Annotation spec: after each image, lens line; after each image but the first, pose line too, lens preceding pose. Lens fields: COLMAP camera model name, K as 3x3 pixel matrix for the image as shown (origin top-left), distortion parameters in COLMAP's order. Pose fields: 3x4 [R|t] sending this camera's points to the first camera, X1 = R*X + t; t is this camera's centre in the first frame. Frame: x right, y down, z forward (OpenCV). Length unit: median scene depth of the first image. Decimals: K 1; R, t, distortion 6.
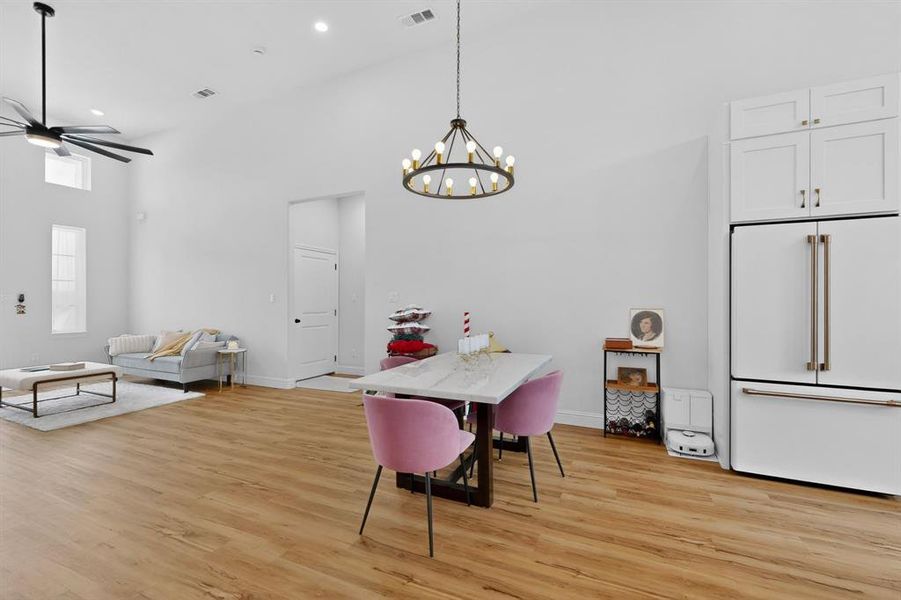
lens RADIAL K [[391.7, 0, 451.6], [0, 391.7, 300.7], [0, 0, 1]] dist [0.000171, -0.000019]
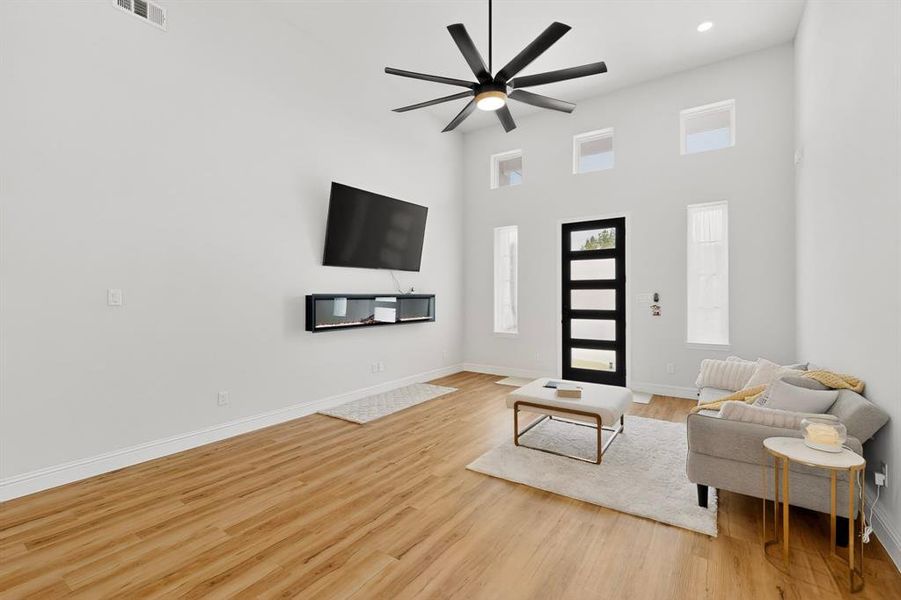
lens RADIAL K [[391.7, 0, 451.6], [0, 391.7, 300.7], [0, 0, 1]] dist [0.000171, -0.000019]
pose [[-0.165768, 0.003521, -0.986159, -0.245663], [0.001267, 0.999994, 0.003358, -0.005229], [0.986164, -0.000693, -0.165771, 1.052665]]
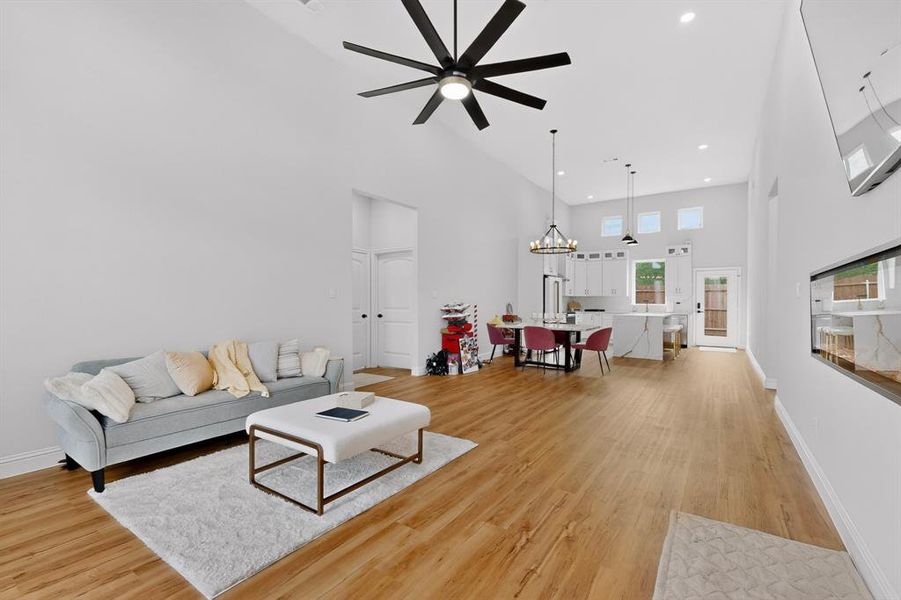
lens RADIAL K [[393.5, 0, 450.3], [0, 393.5, 302.7], [0, 0, 1]] dist [0.002215, 0.000632]
pose [[0.169502, -0.002277, 0.985527, -1.820670], [-0.002071, 0.999994, 0.002667, 0.015591], [-0.985528, -0.002494, 0.169497, 0.873269]]
